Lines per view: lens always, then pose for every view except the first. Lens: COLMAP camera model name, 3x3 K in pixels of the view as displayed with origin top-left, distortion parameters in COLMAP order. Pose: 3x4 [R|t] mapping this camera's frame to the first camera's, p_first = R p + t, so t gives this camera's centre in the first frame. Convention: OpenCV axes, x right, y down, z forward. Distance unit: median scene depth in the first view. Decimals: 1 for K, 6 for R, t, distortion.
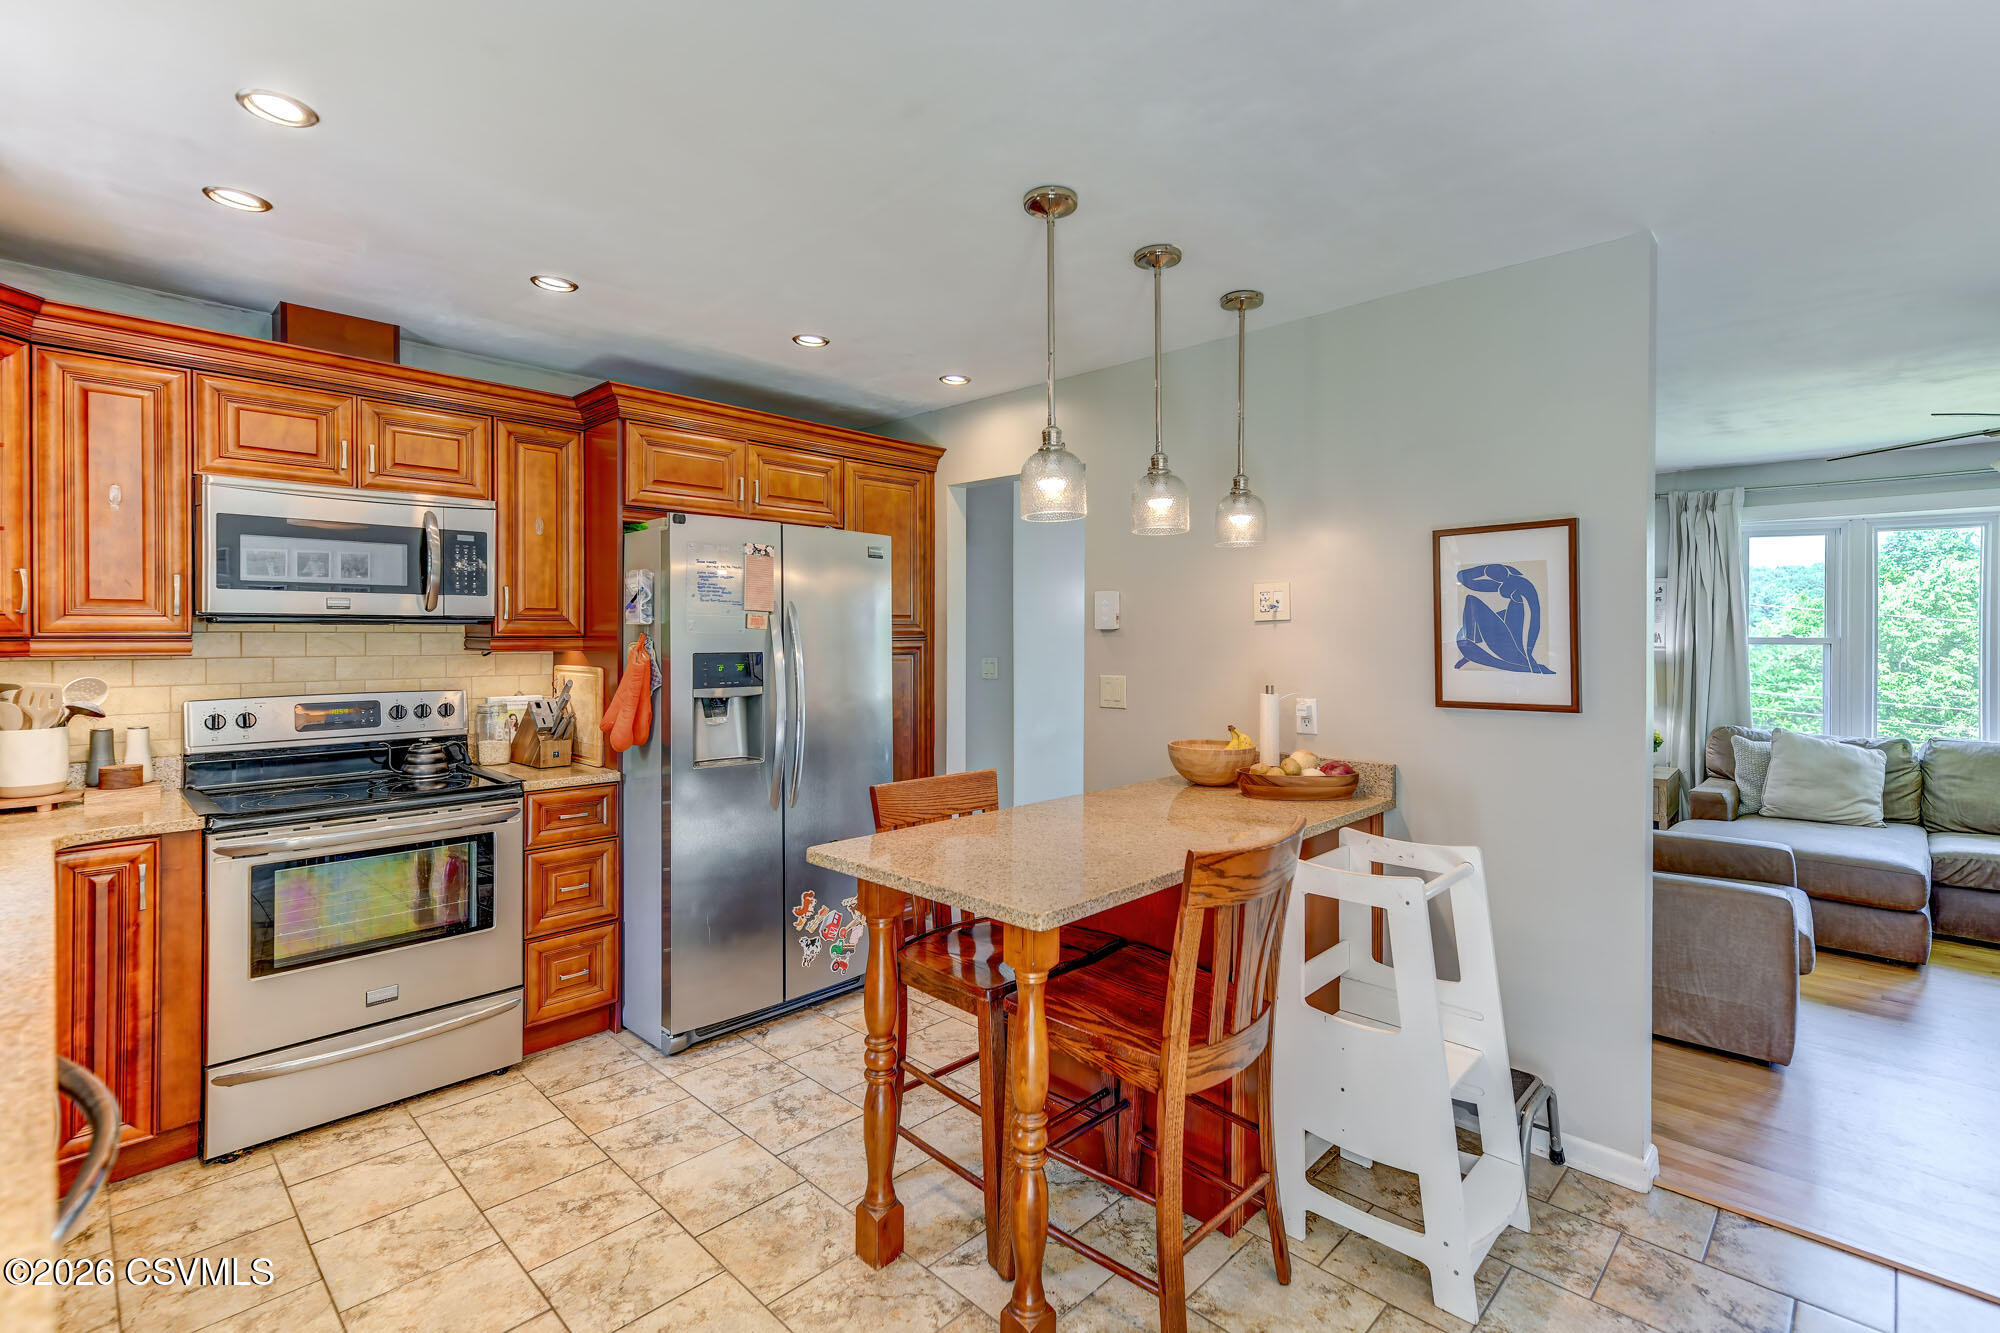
lens RADIAL K [[894.9, 0, 994.4], [0, 894.9, 642.6], [0, 0, 1]] dist [0.016035, -0.003537]
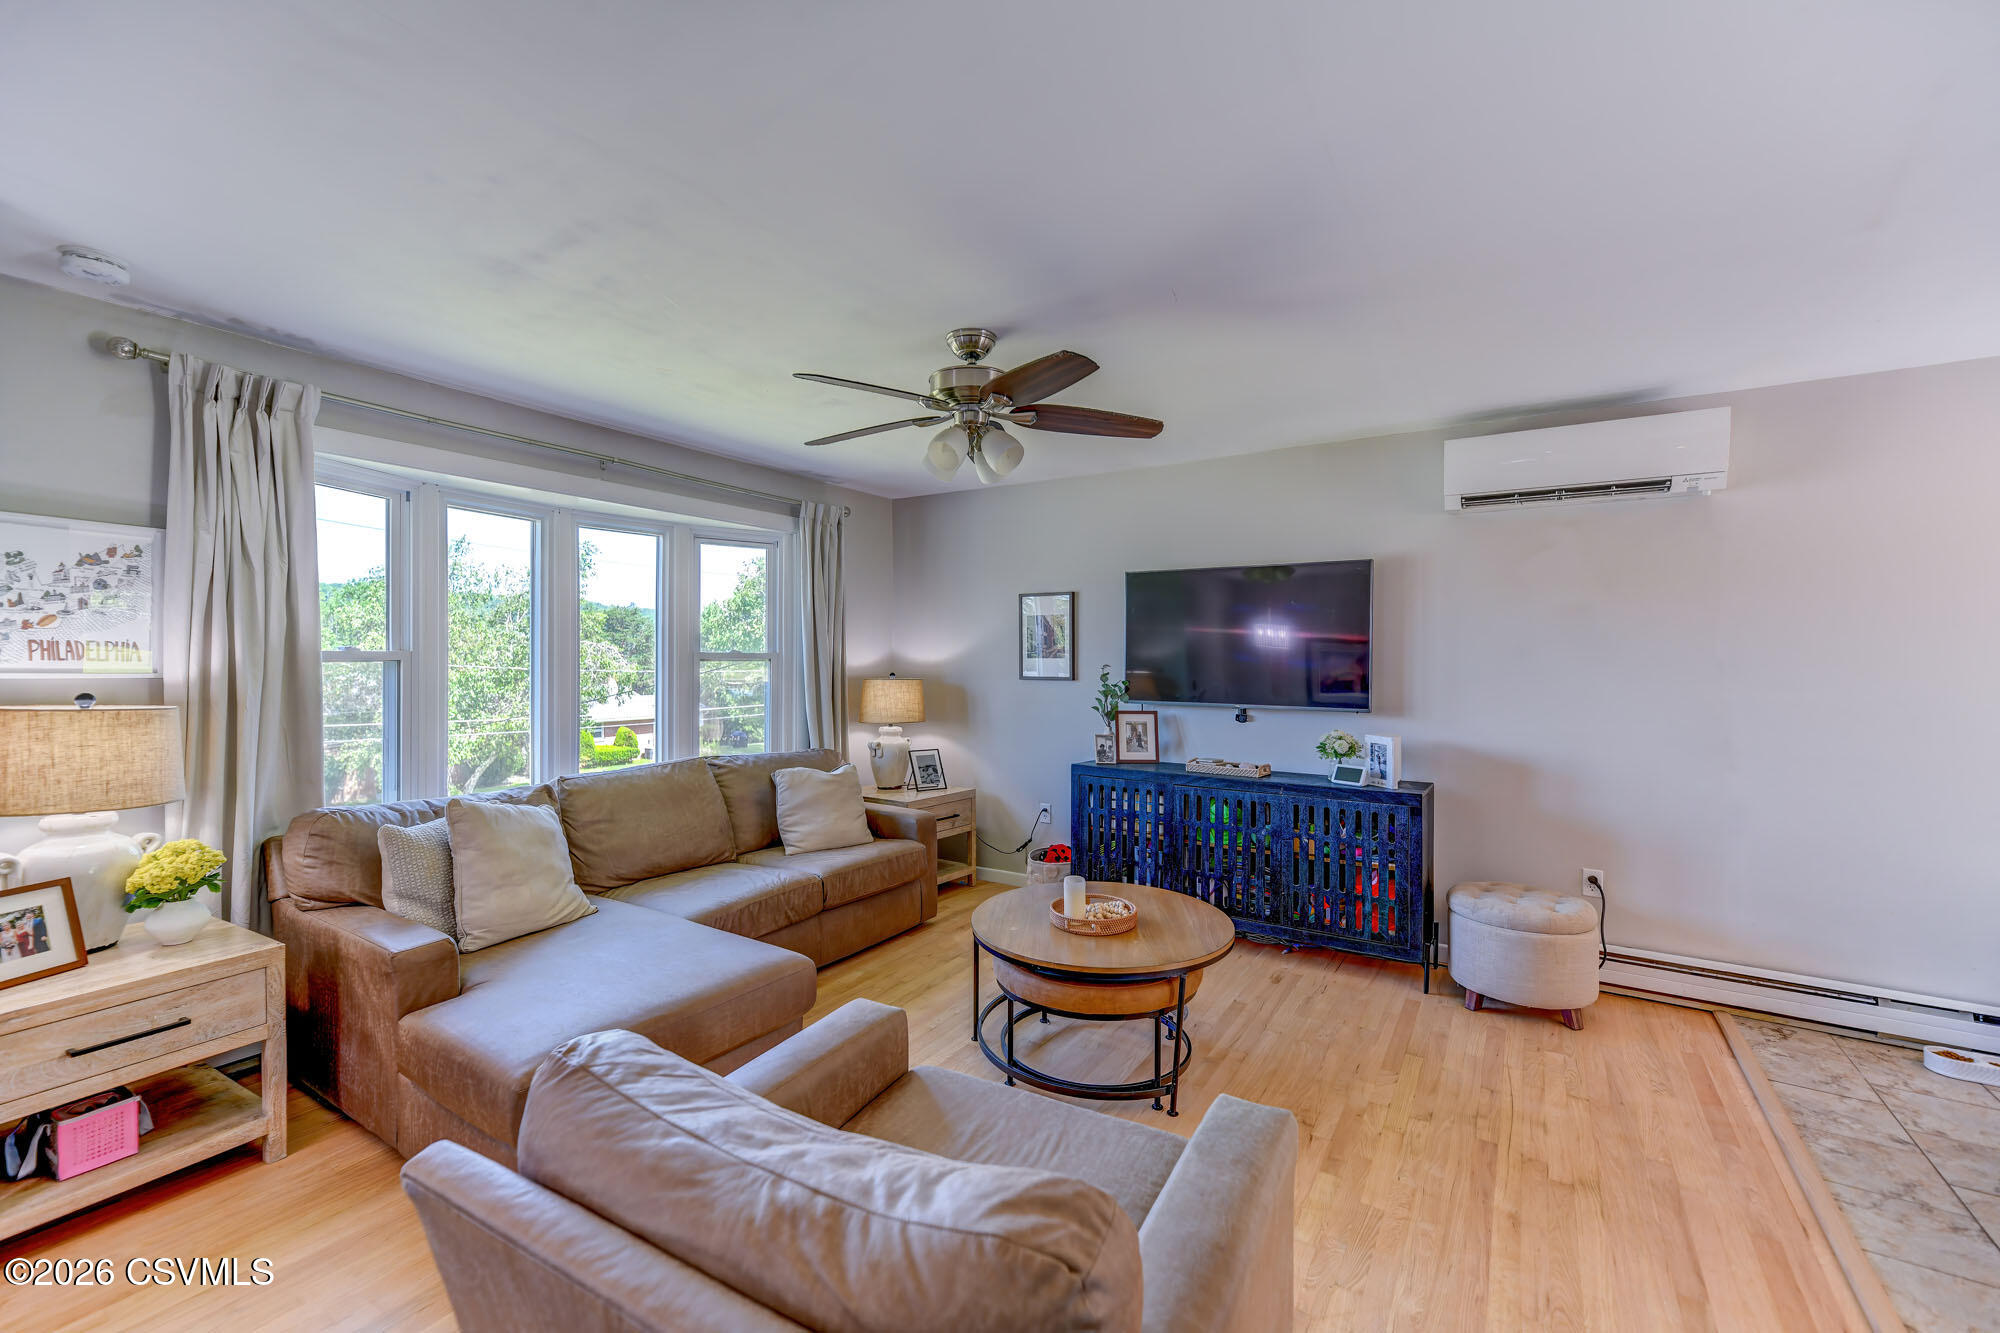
lens RADIAL K [[827.9, 0, 1010.0], [0, 827.9, 660.5], [0, 0, 1]] dist [0.015042, -0.004057]
pose [[-0.210830, -0.010027, 0.977471, 0.383577], [0.003739, 0.999932, 0.011064, -0.005589], [-0.977516, 0.005987, -0.210778, 1.220950]]
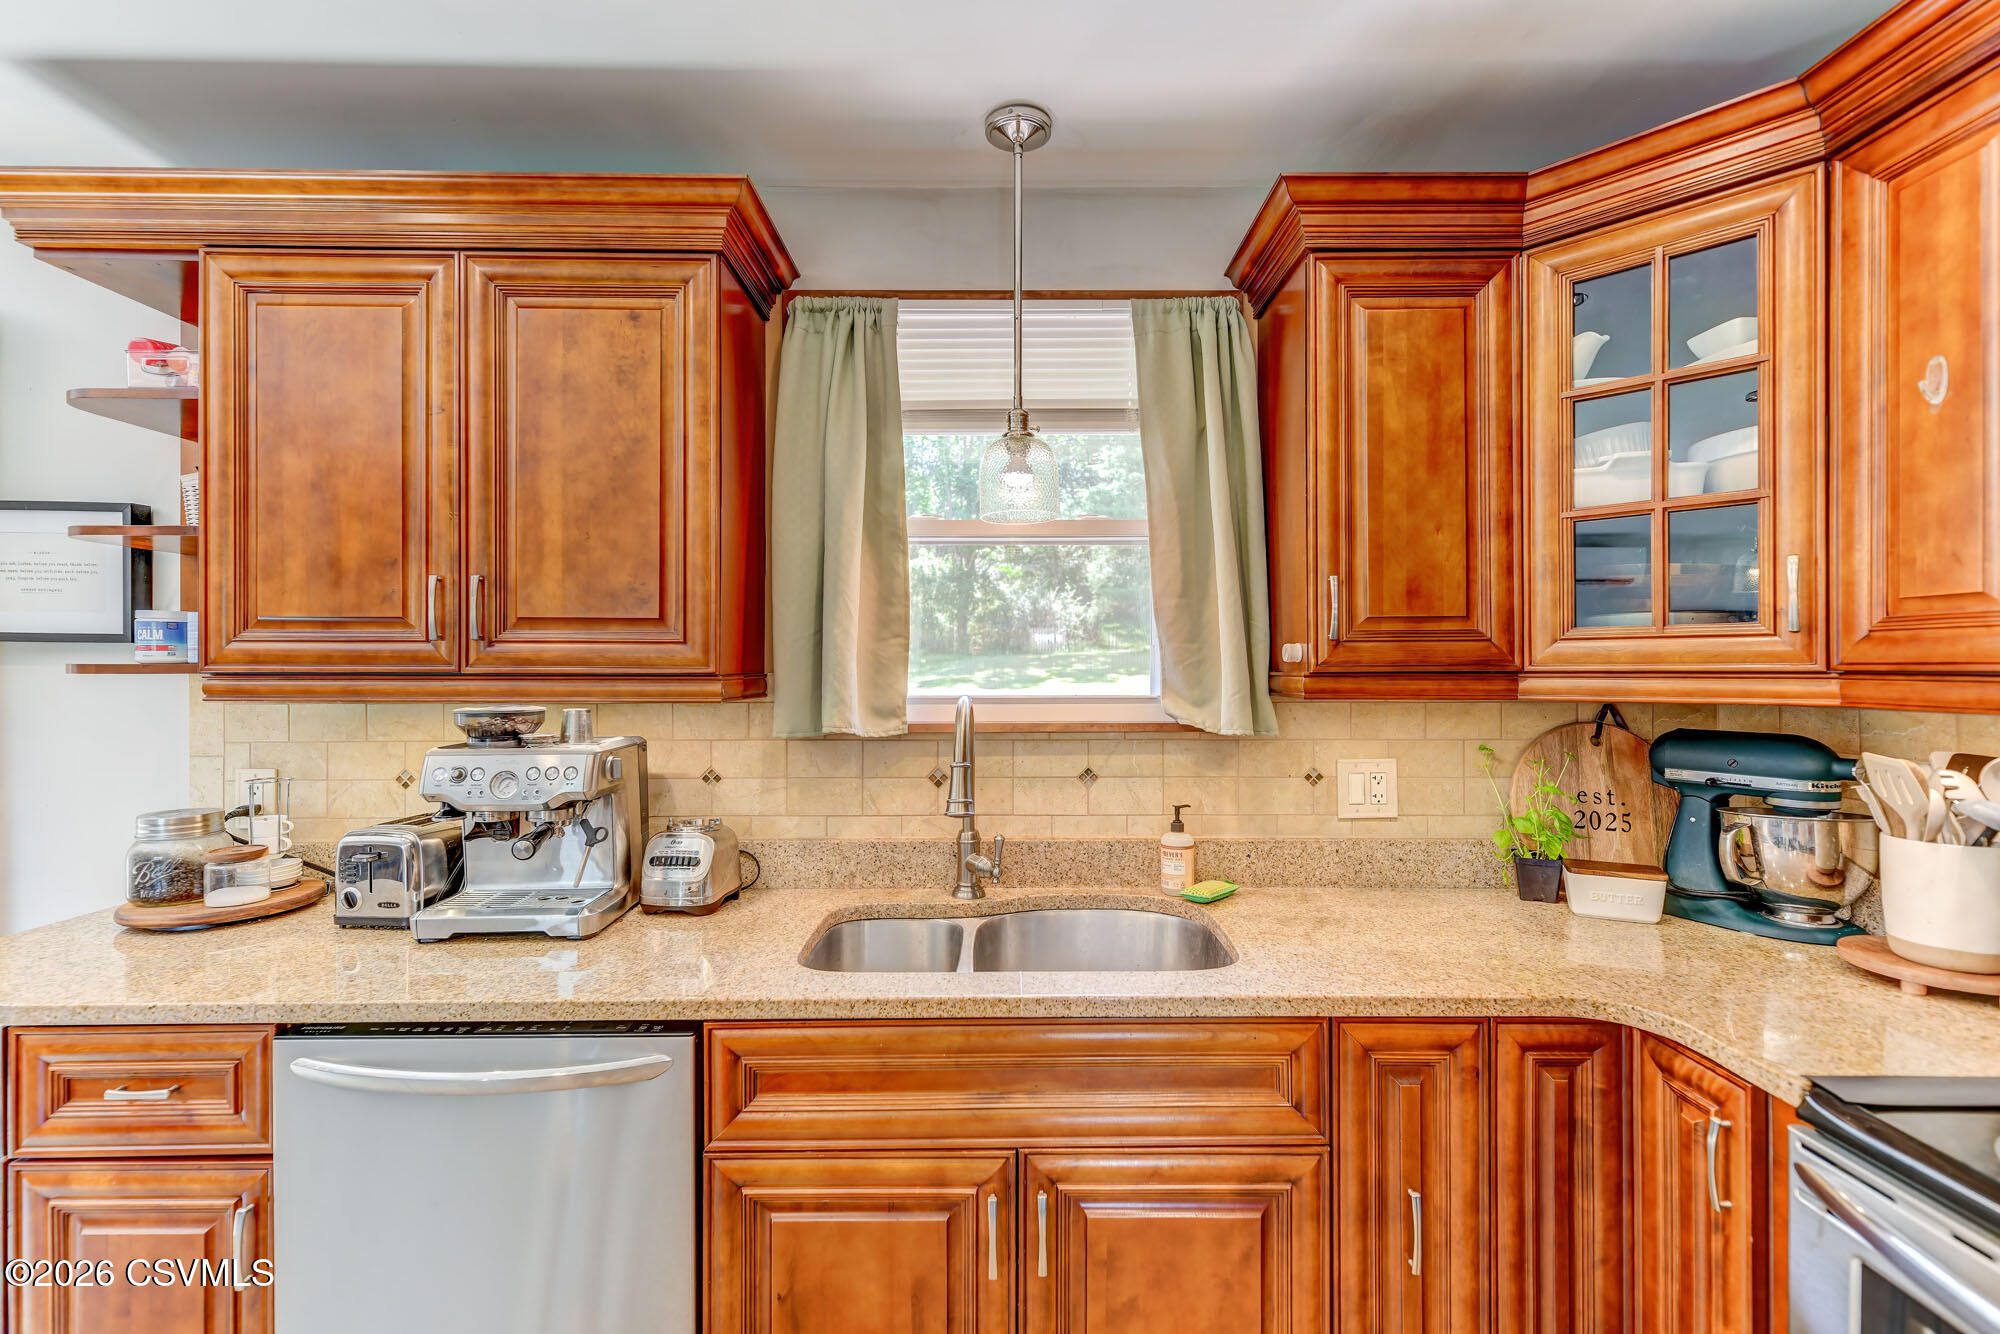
lens RADIAL K [[894.9, 0, 1009.9], [0, 894.9, 665.3], [0, 0, 1]] dist [0.016035, -0.003537]
pose [[-0.708991, -0.001574, -0.705215, -0.226549], [-0.007417, 0.999959, 0.005225, -0.007434], [0.705178, 0.008935, -0.708974, 0.814890]]
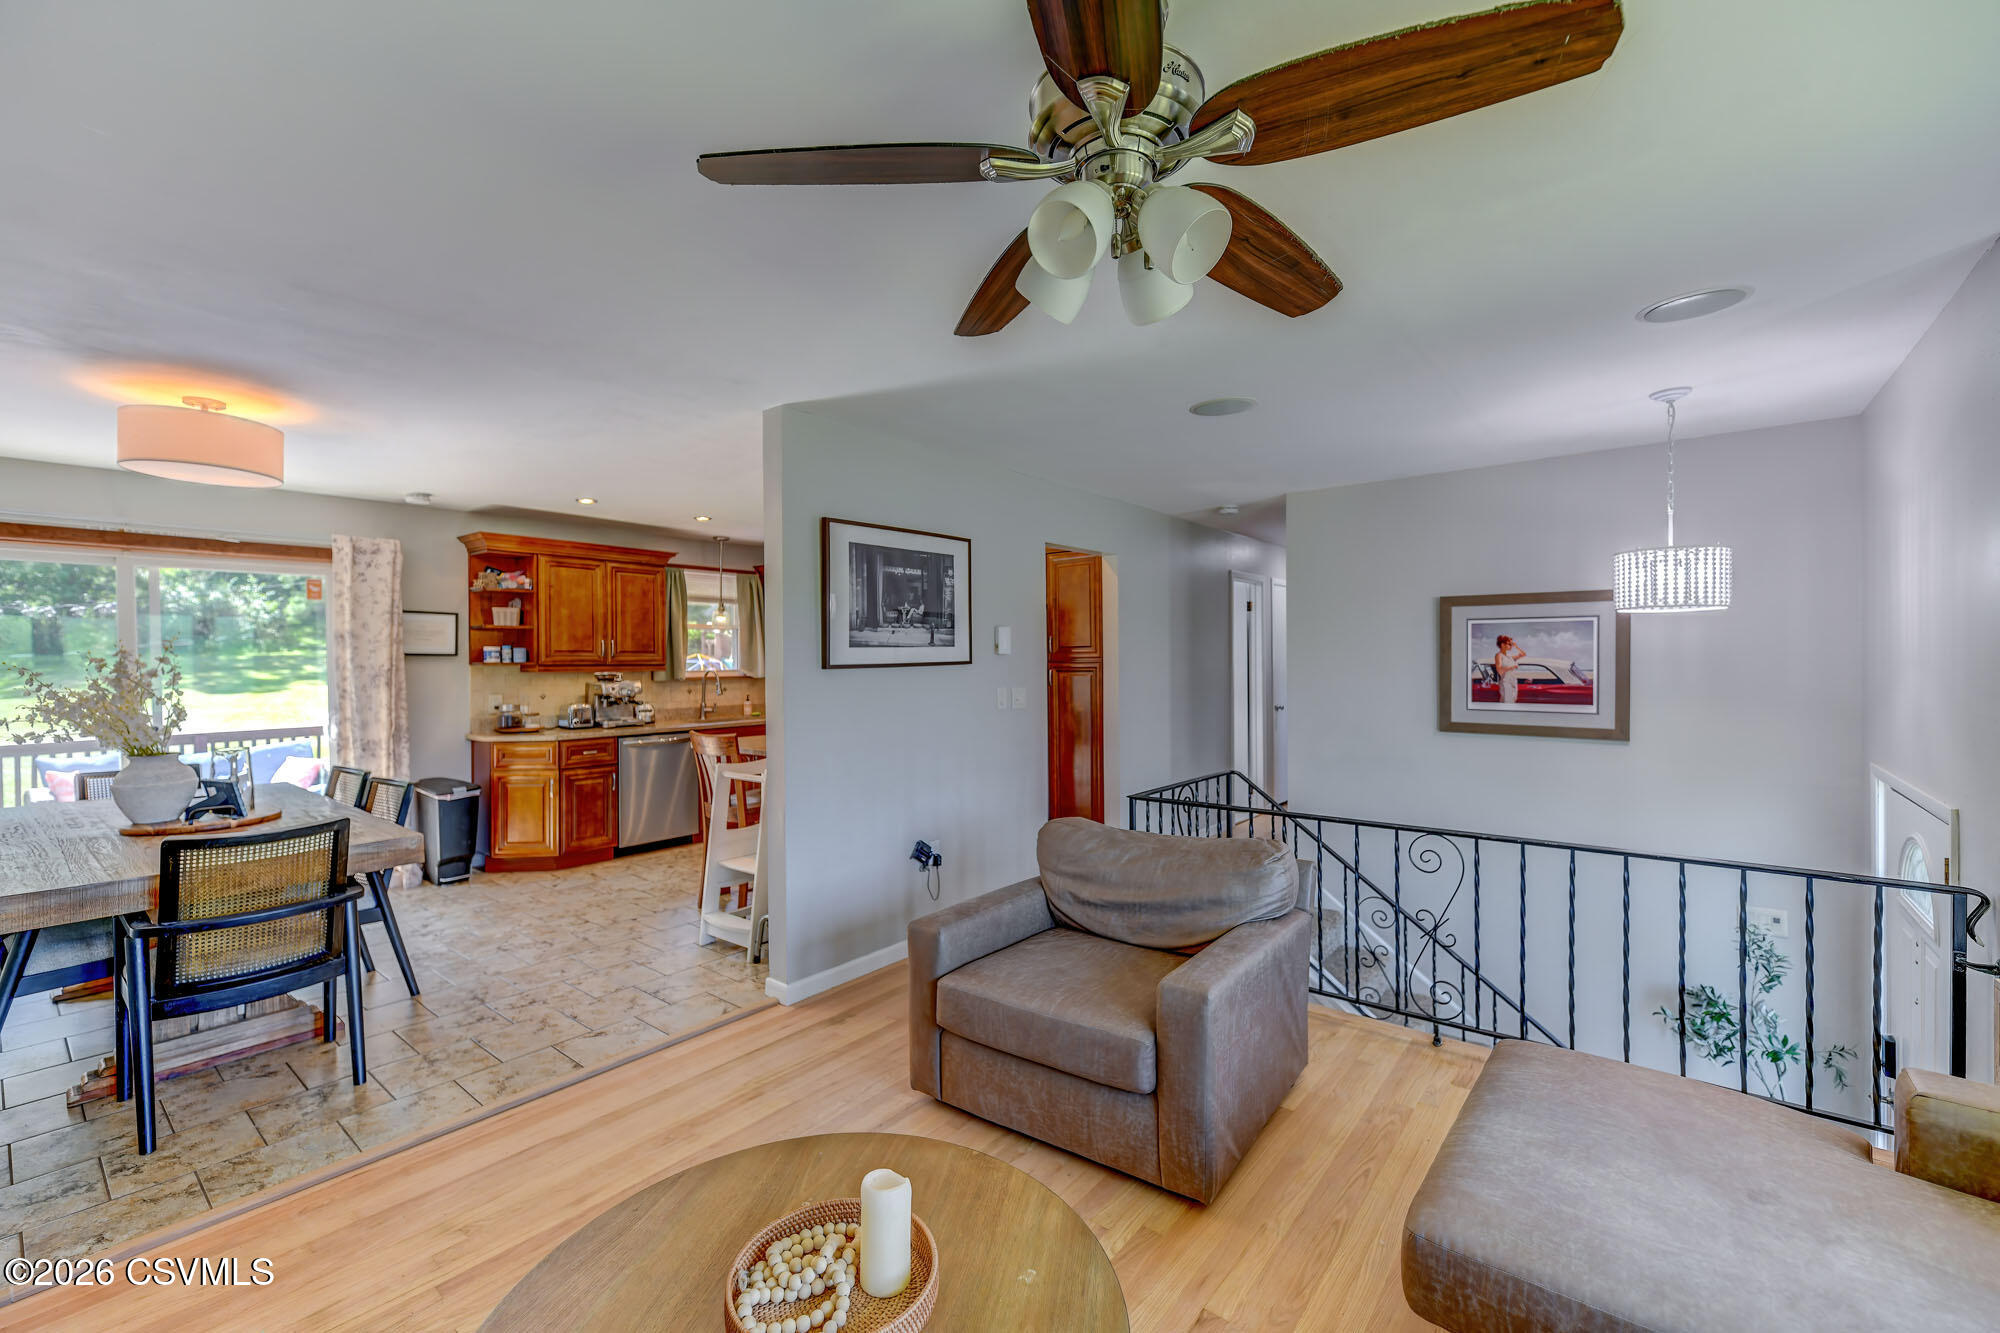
lens RADIAL K [[827.9, 0, 987.9], [0, 827.9, 660.3], [0, 0, 1]] dist [0.015042, -0.004057]
pose [[0.078831, -0.002625, -0.996885, 1.732701], [0.000469, 0.999997, -0.002596, -0.001941], [0.996888, -0.000263, 0.078832, 0.966936]]
